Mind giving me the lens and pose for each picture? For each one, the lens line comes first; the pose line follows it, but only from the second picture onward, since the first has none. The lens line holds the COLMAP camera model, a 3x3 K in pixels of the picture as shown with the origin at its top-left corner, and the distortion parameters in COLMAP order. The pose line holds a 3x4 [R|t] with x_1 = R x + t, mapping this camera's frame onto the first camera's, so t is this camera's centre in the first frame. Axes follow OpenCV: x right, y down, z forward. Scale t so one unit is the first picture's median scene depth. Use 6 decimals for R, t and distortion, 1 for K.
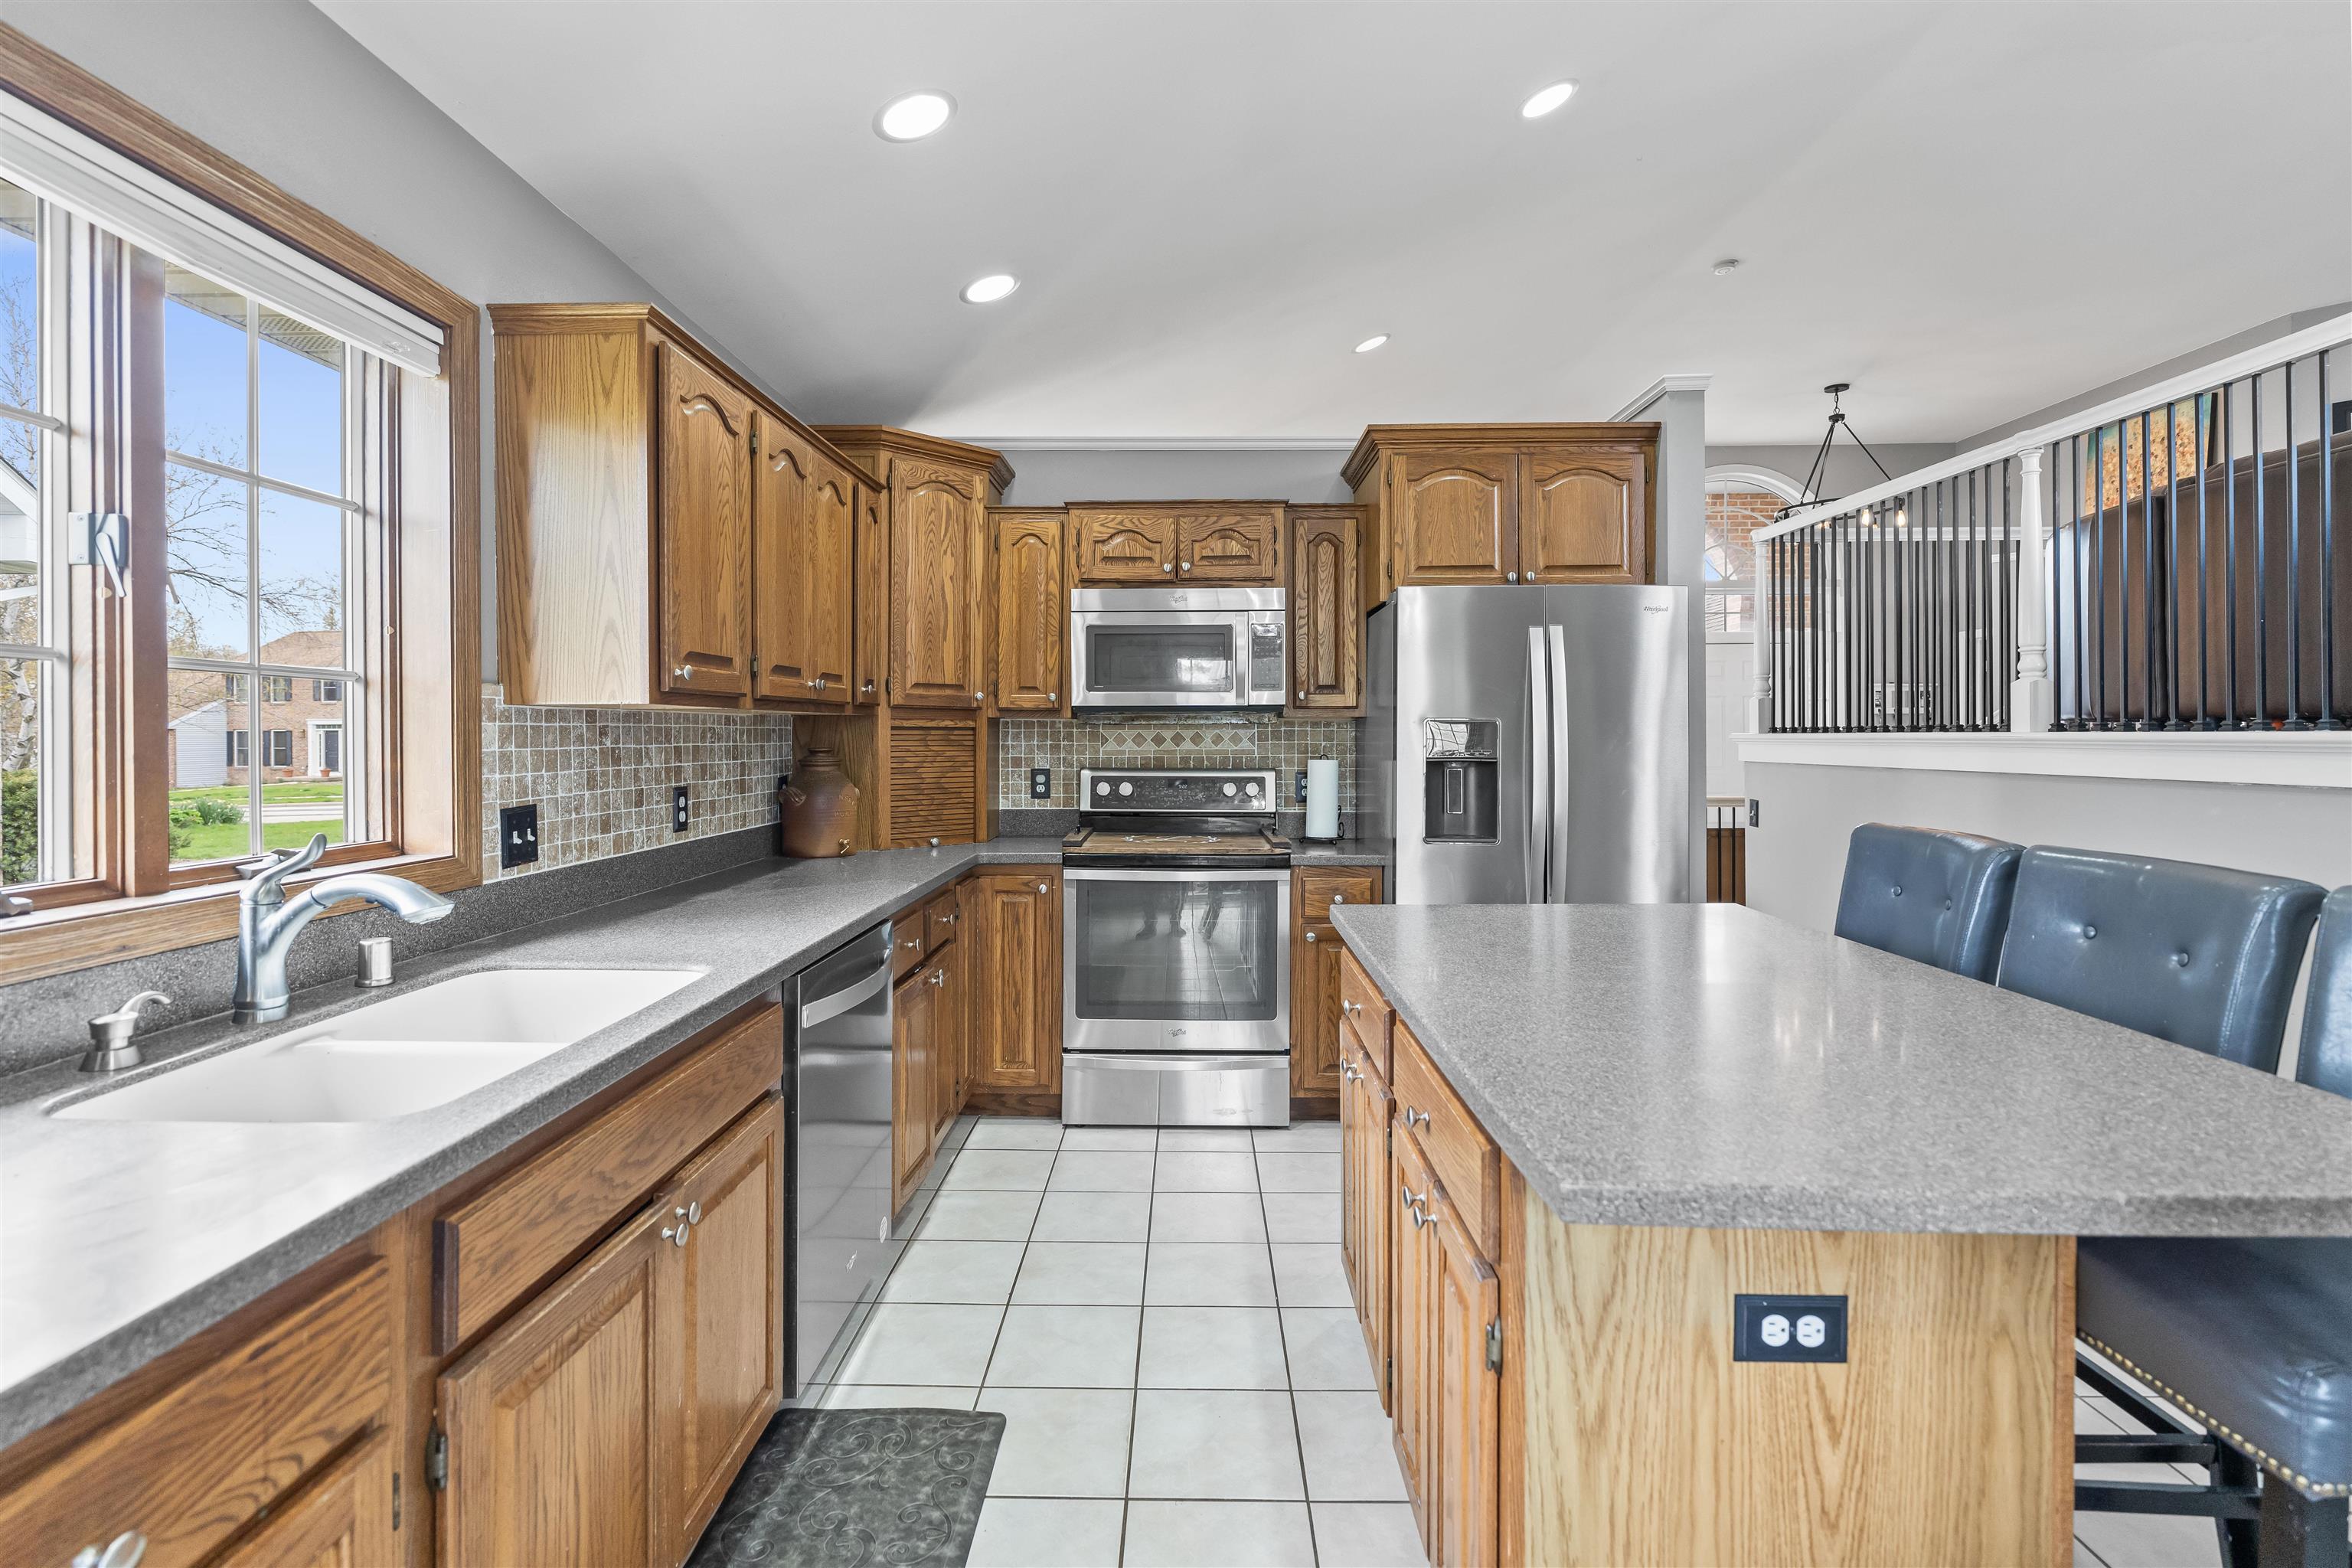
lens RADIAL K [[1069.8, 0, 1171.2], [0, 1069.8, 739.3], [0, 0, 1]] dist [-0.003528, 0.000537]
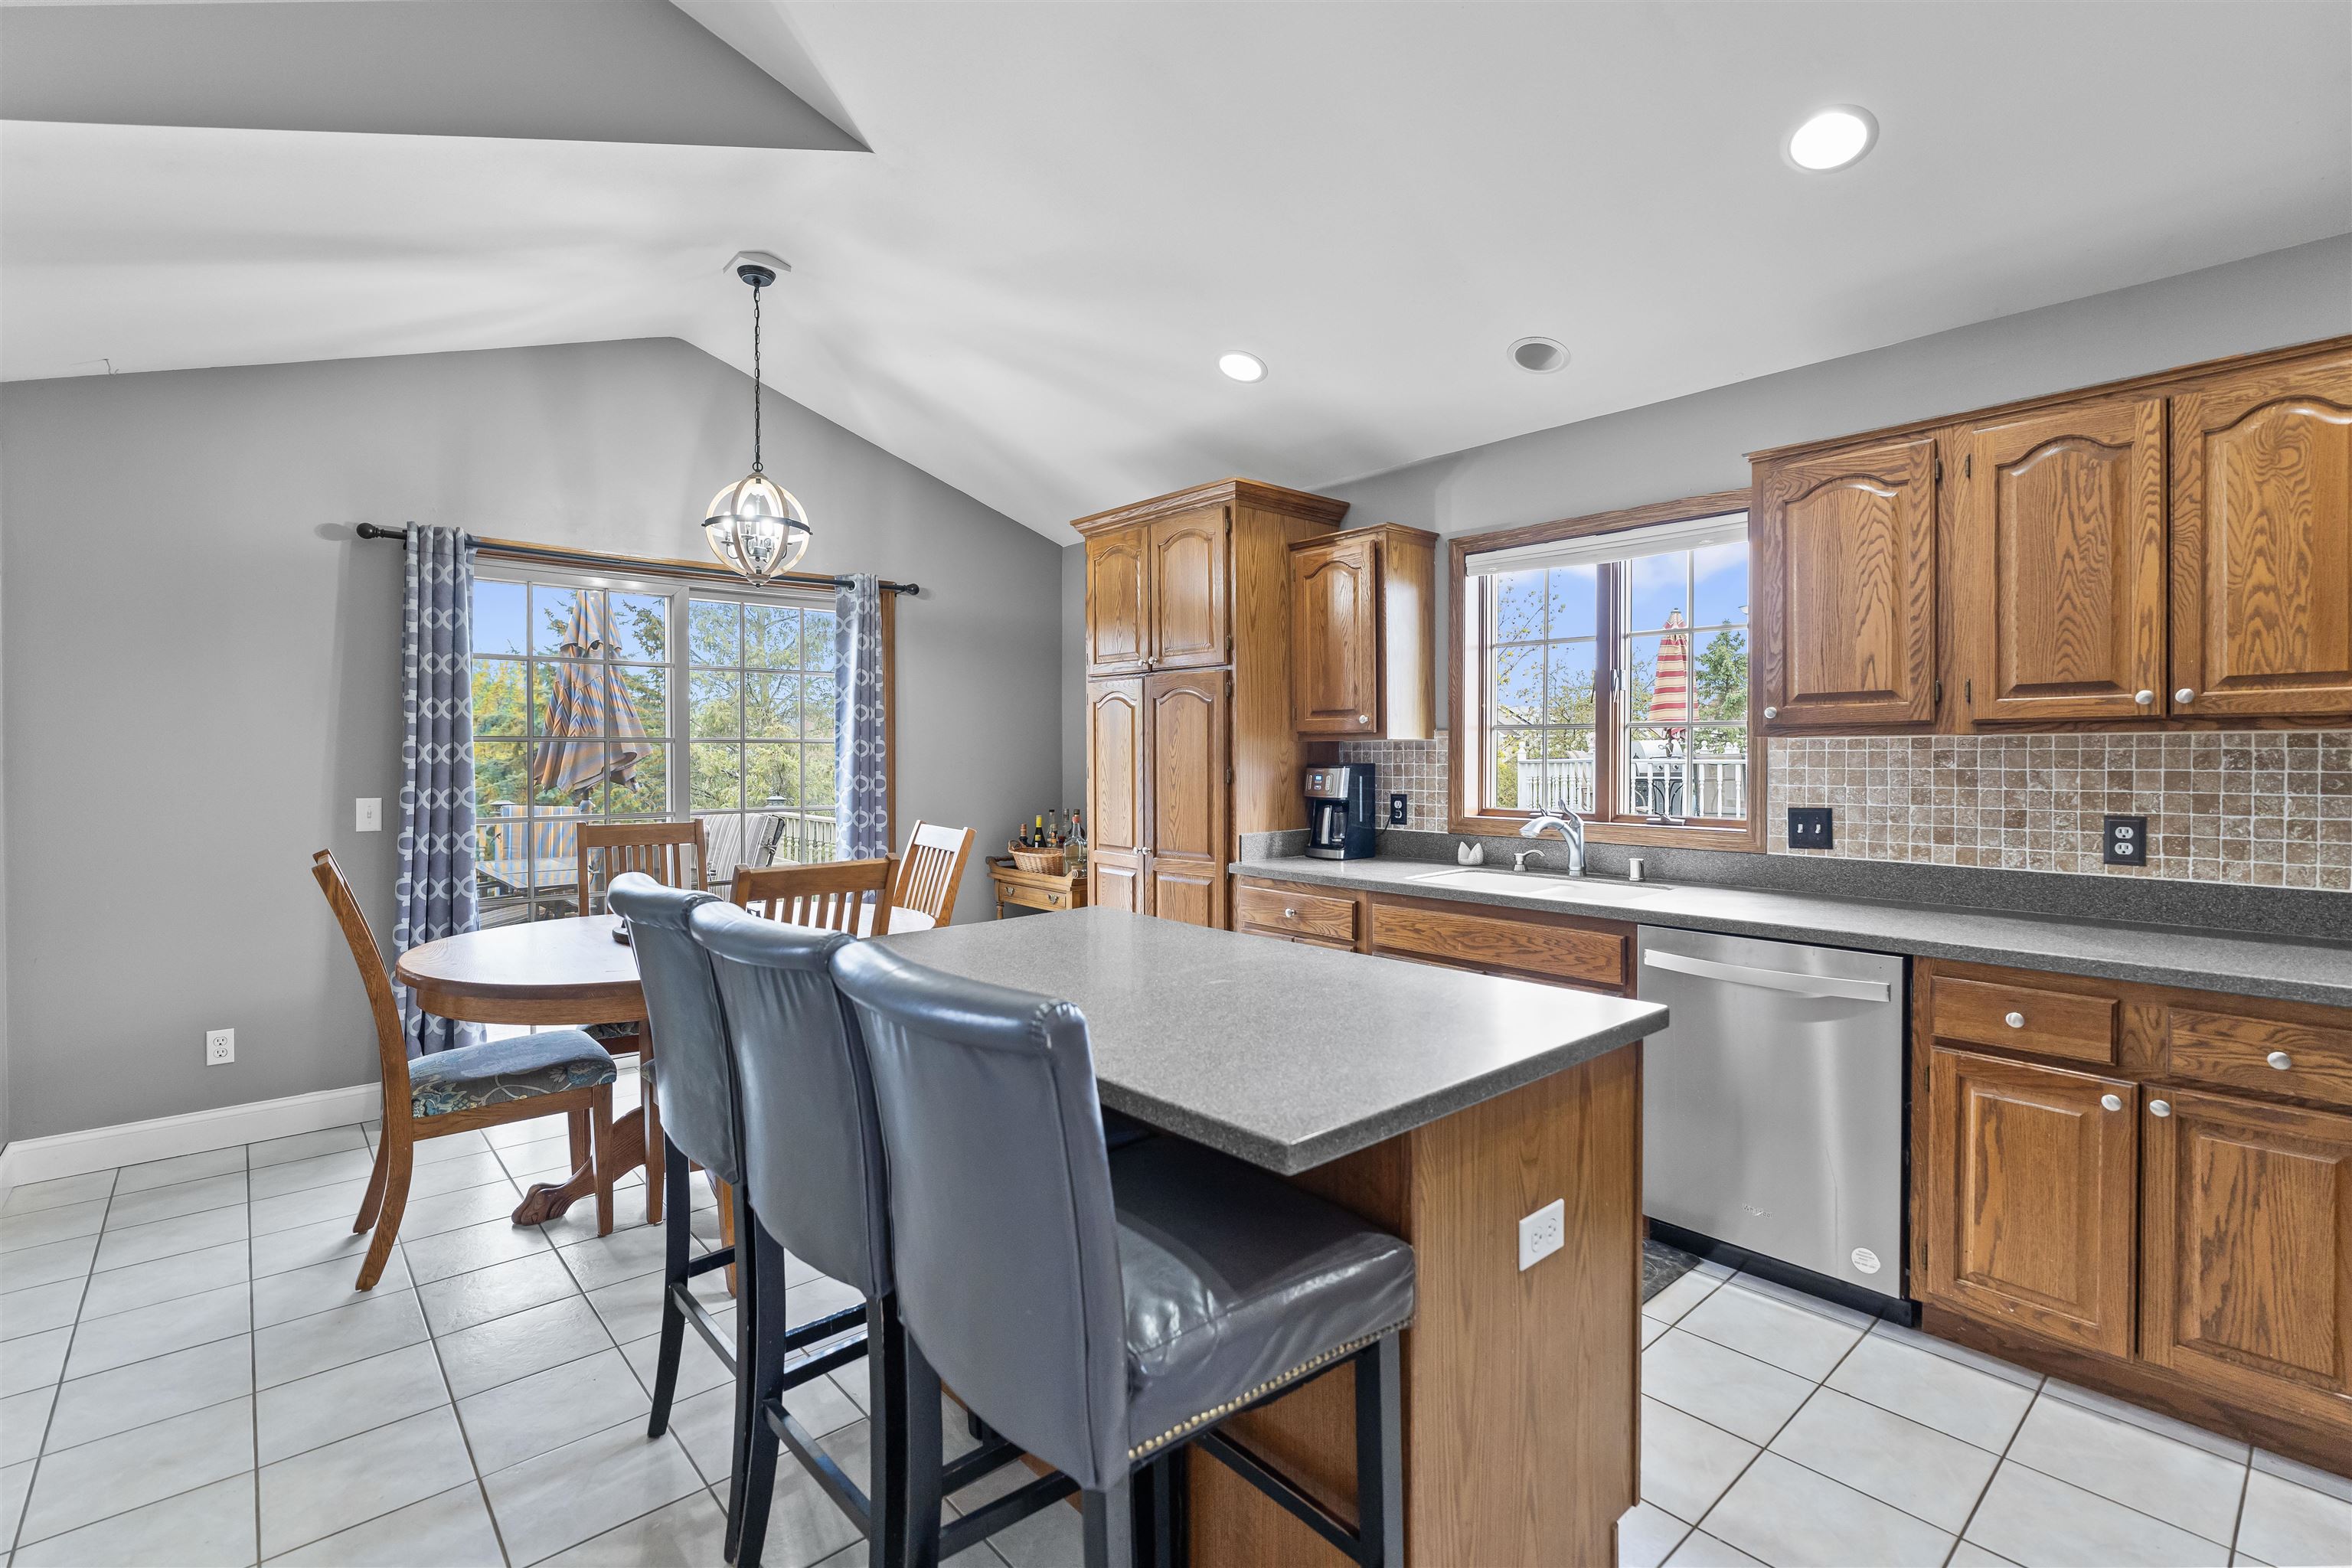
lens RADIAL K [[1075.8, 0, 1175.0], [0, 1075.8, 762.5], [0, 0, 1]] dist [-0.001123, -0.000021]
pose [[-0.735038, 0.013109, -0.677899, 0.599253], [0.003029, 0.999867, 0.016051, -0.014414], [0.678019, 0.009744, -0.734980, 0.888487]]
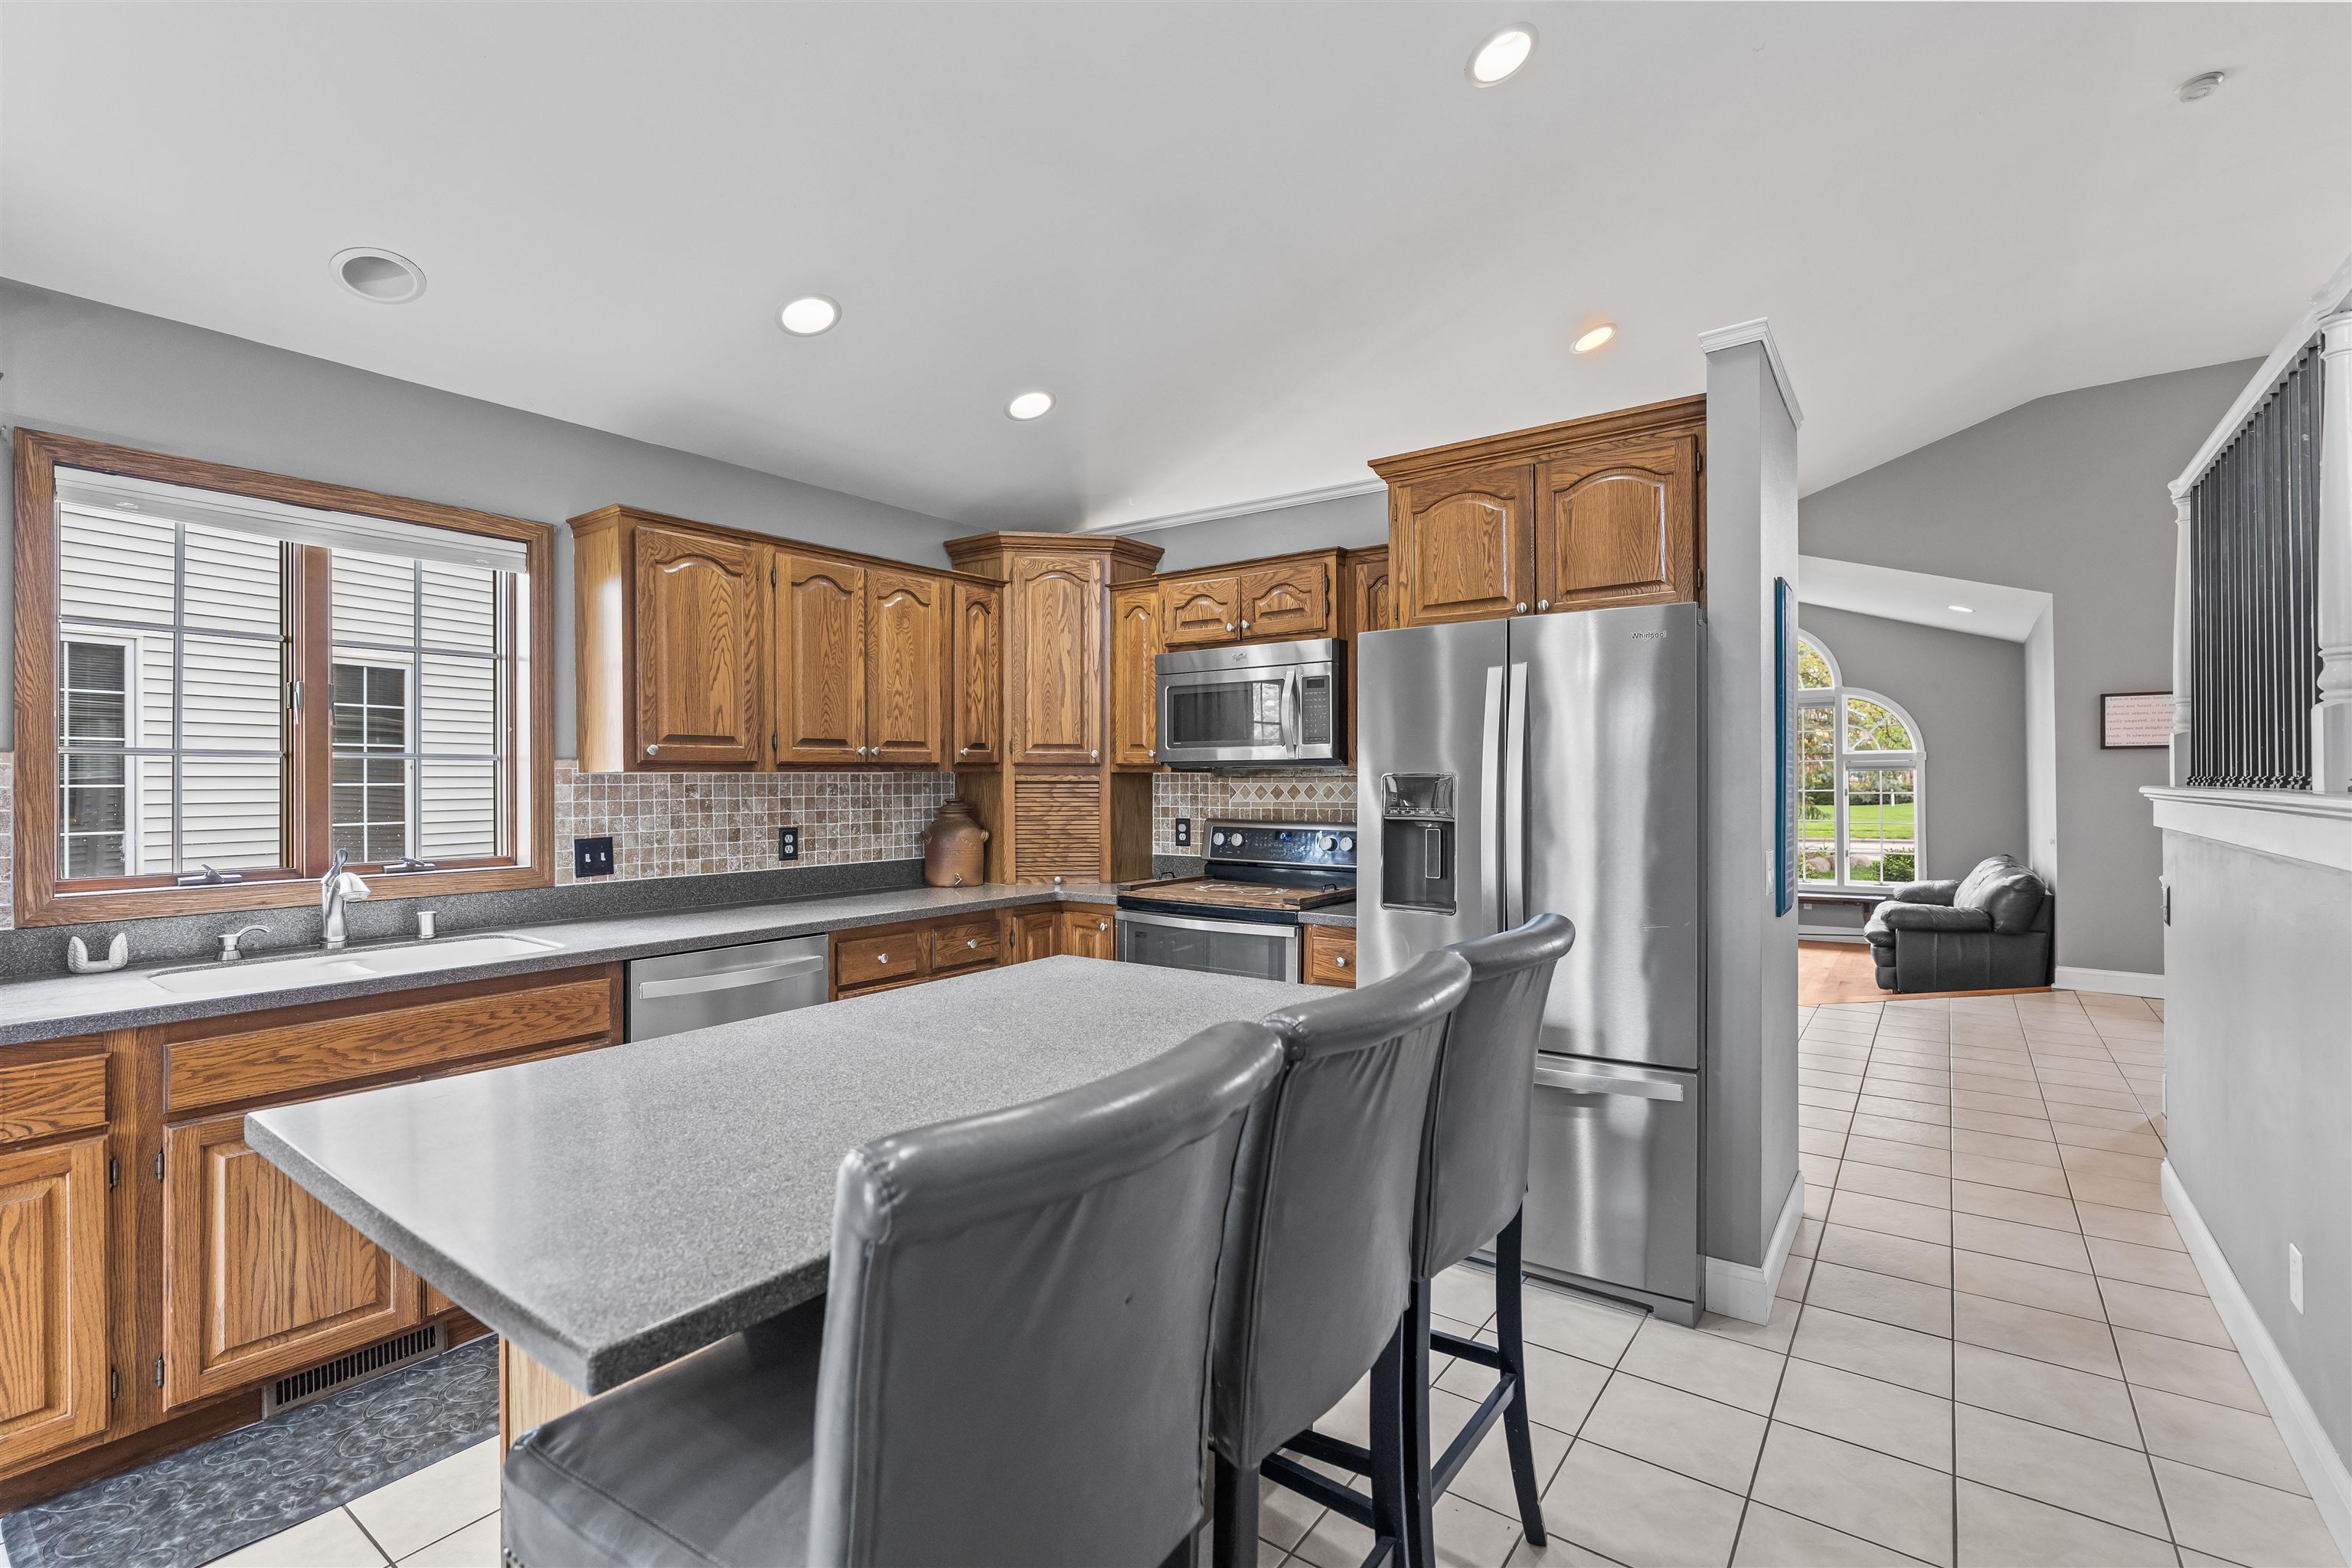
lens RADIAL K [[1050.9, 0, 1169.3], [0, 1050.9, 782.4], [0, 0, 1]] dist [-0.003990, 0.000728]
pose [[0.815772, 0.000122, -0.578373, 0.570681], [-0.000114, 1.000000, 0.000051, -0.010847], [0.578373, 0.000024, 0.815772, 0.143392]]
